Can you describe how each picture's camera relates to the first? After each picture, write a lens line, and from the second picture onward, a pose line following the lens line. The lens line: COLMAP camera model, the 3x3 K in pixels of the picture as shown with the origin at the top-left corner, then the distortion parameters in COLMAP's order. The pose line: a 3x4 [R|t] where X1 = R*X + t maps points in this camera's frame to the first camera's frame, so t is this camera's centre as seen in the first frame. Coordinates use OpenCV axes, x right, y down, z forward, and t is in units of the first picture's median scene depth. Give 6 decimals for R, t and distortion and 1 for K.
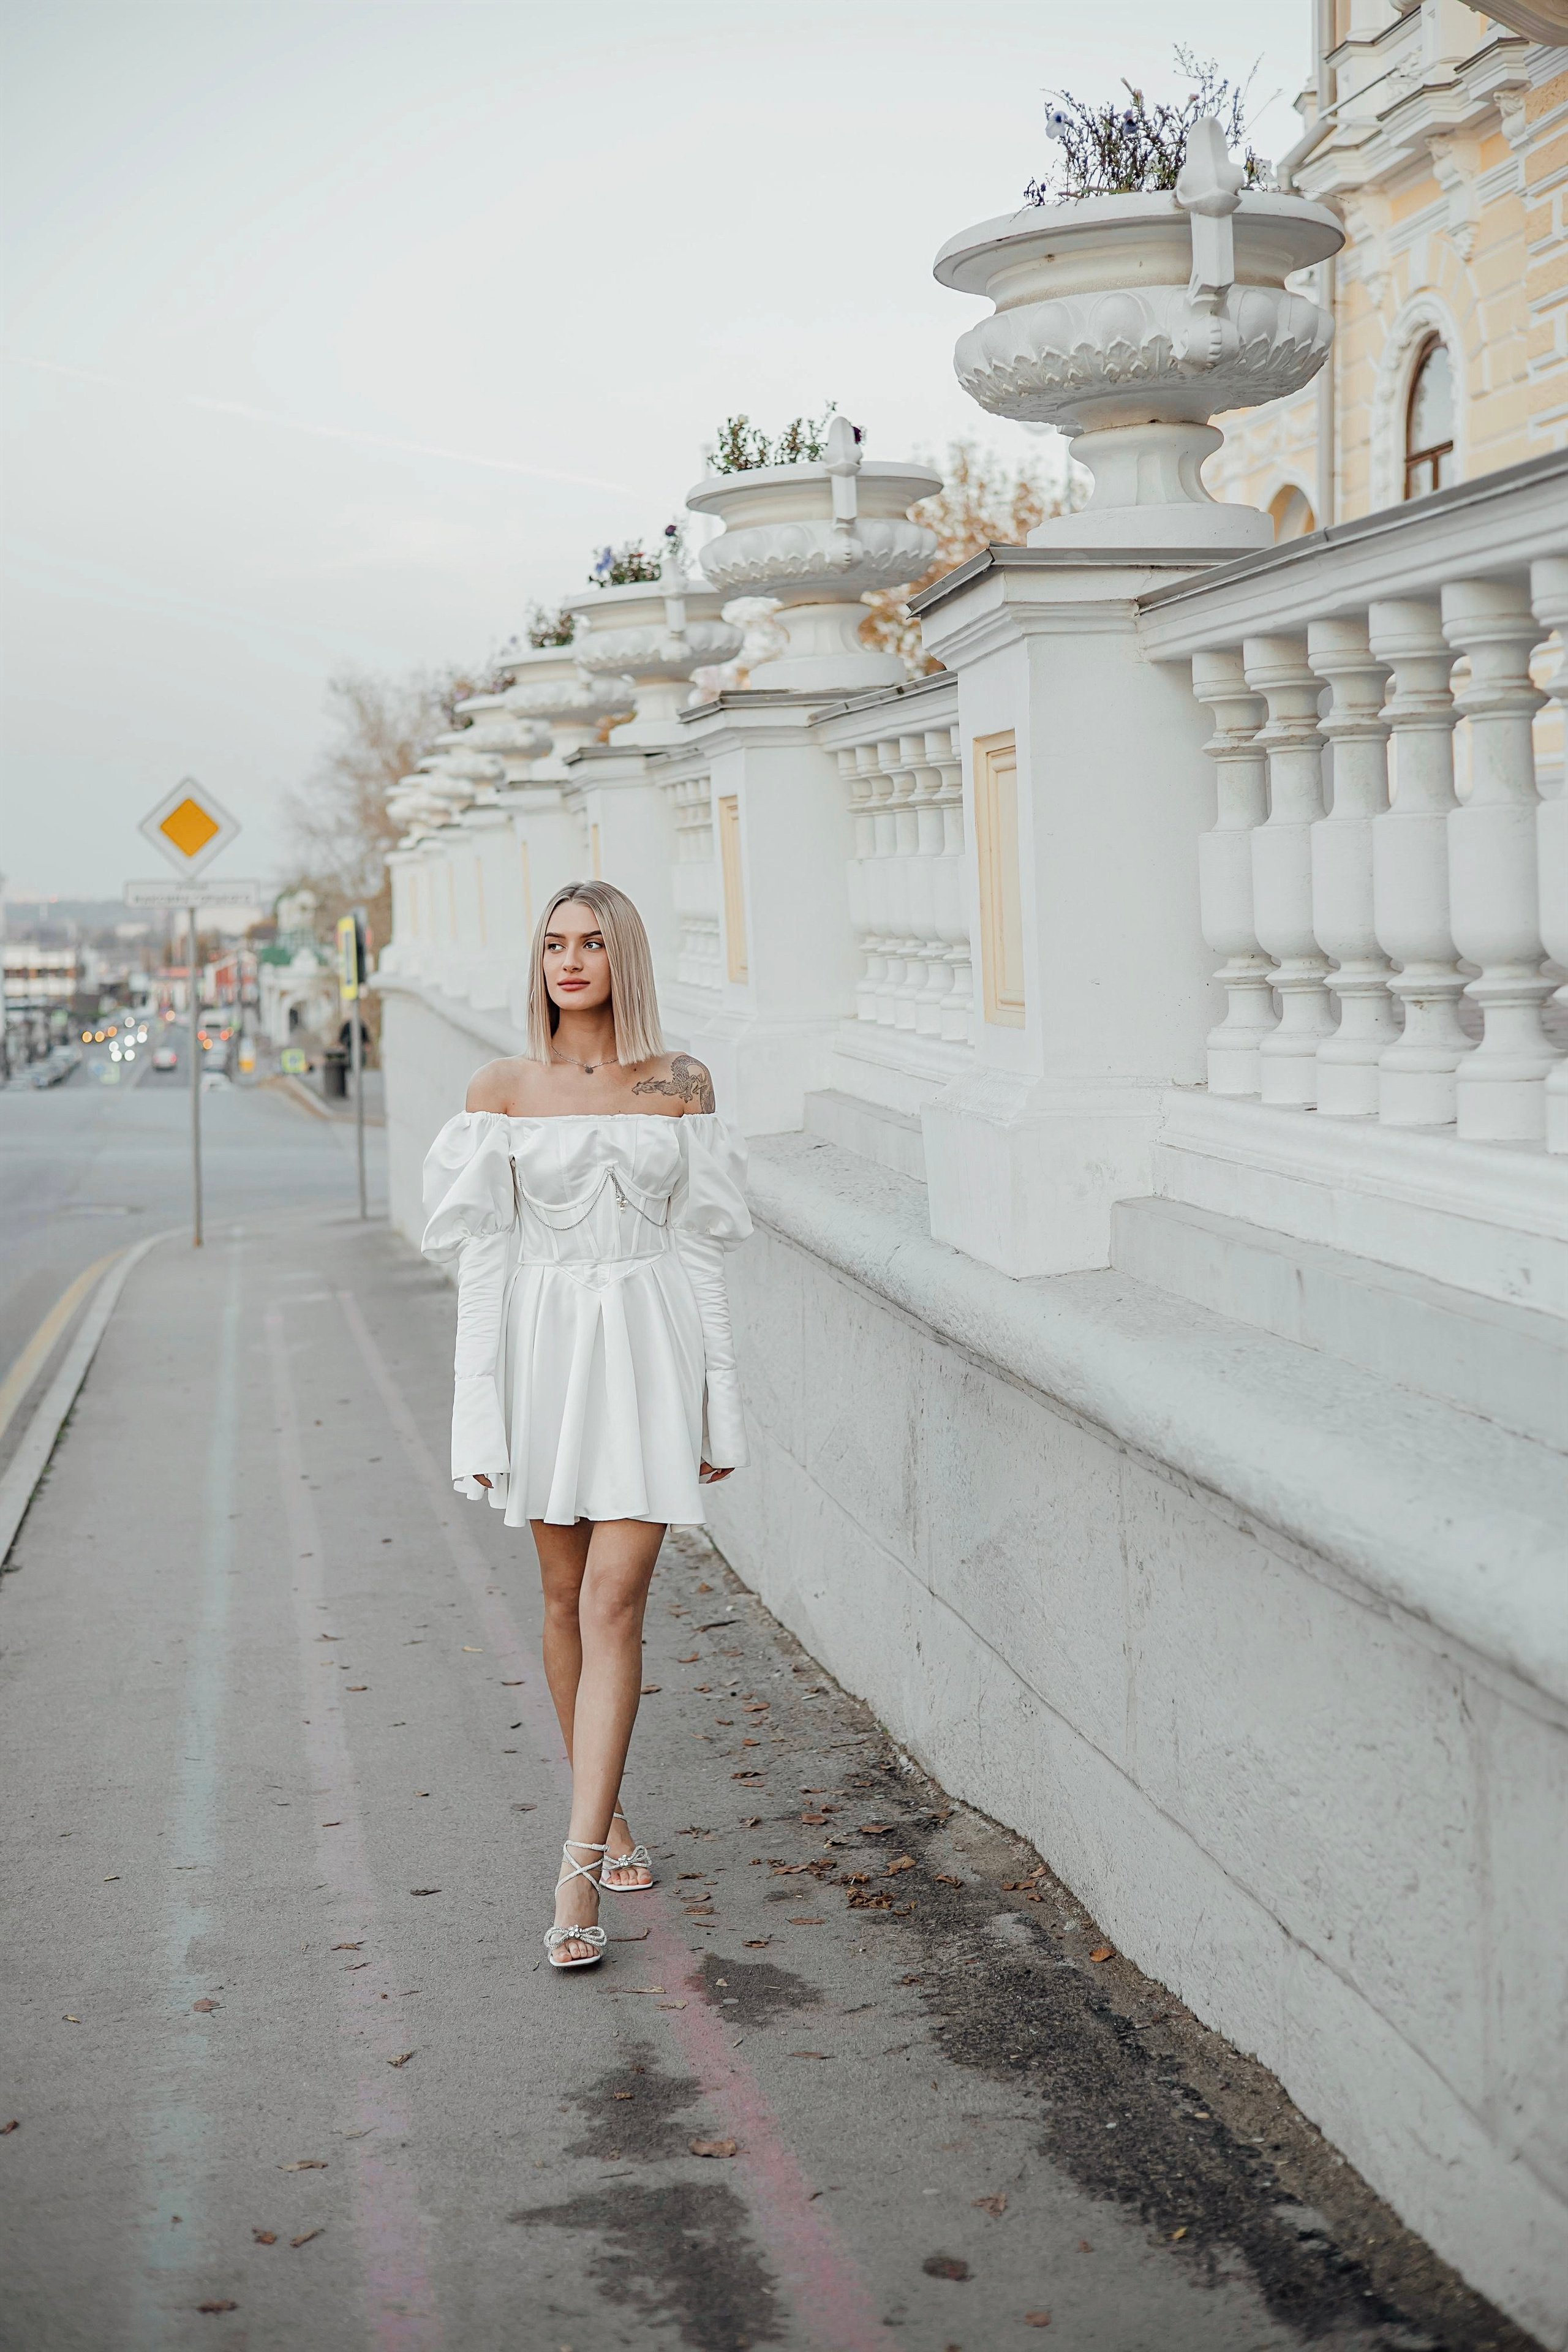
lens RADIAL K [[3358.4, 0, 806.2], [0, 3358.4, 1183.3], [0, 0, 1]] dist [0.022190, 0.000000]
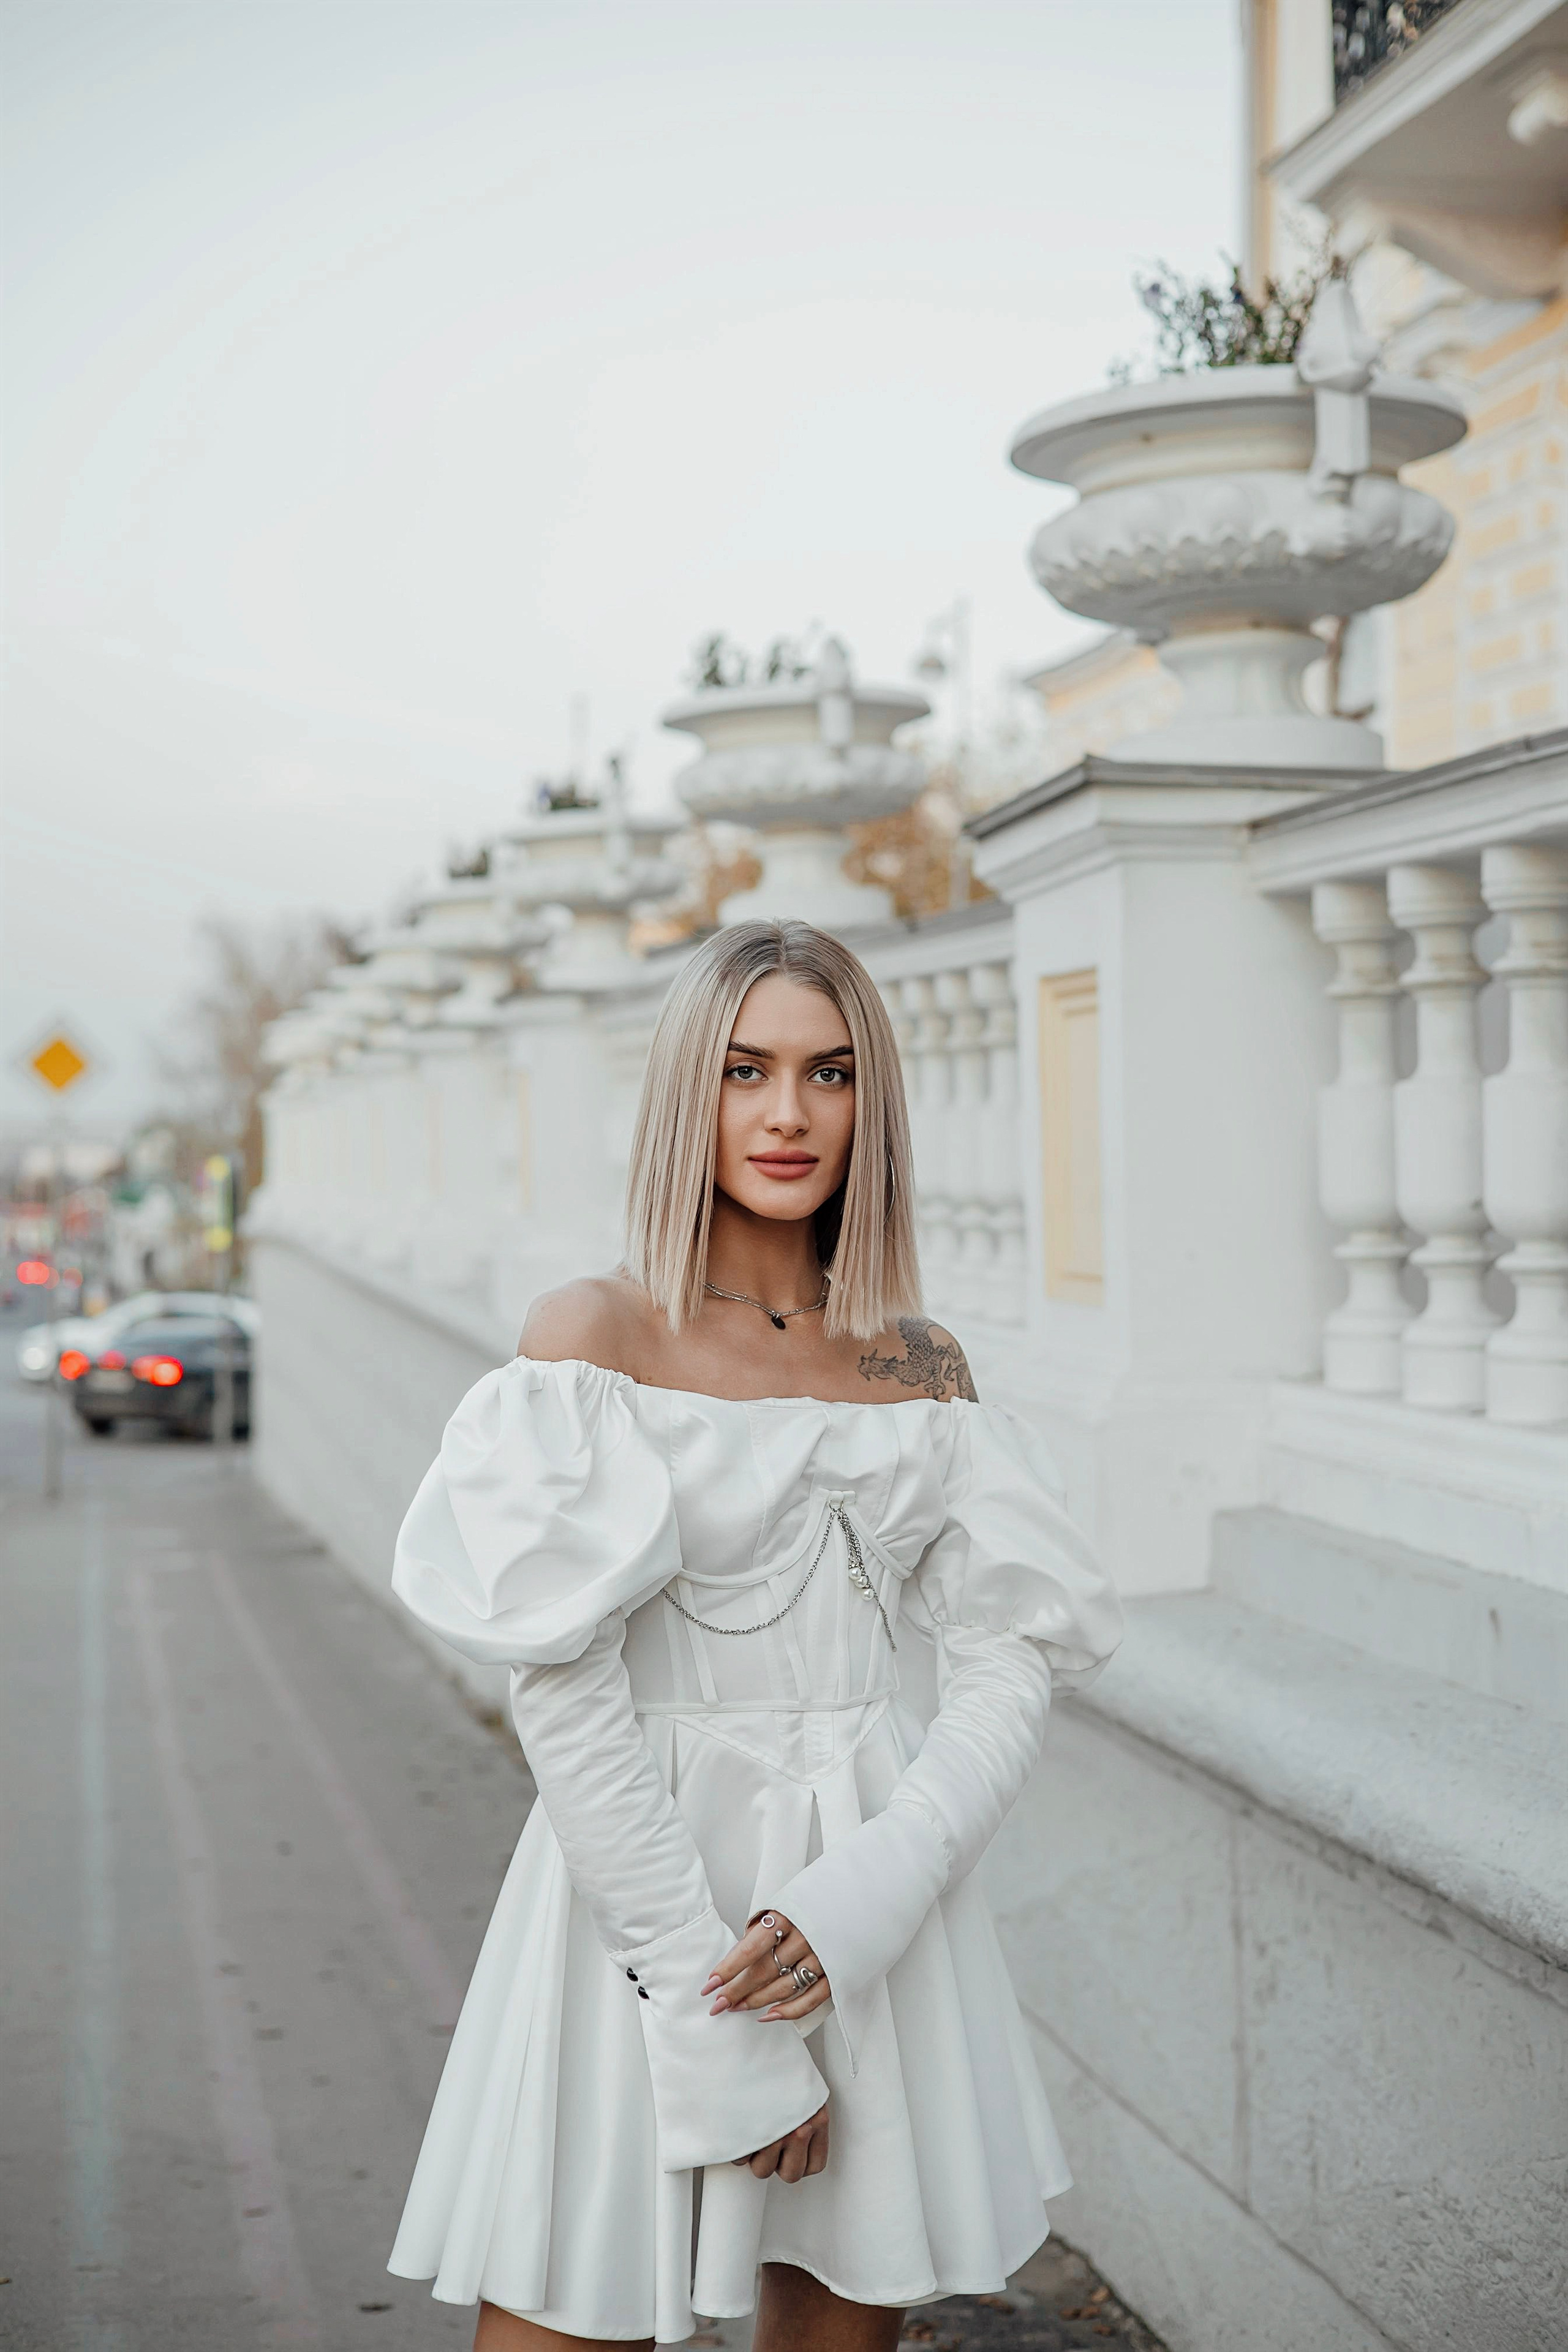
lens RADIAL K [[3358.4, 0, 762.9], [0, 3358.4, 1162.7], [0, 0, 1]] dist [0.022190, 0.000000]
pose [[0.999236, 0.018364, 0.034510, -0.053537], [-0.015517, 0.996590, -0.081044, -0.011671], [-0.035881, 0.080446, 0.996113, 0.131395]]
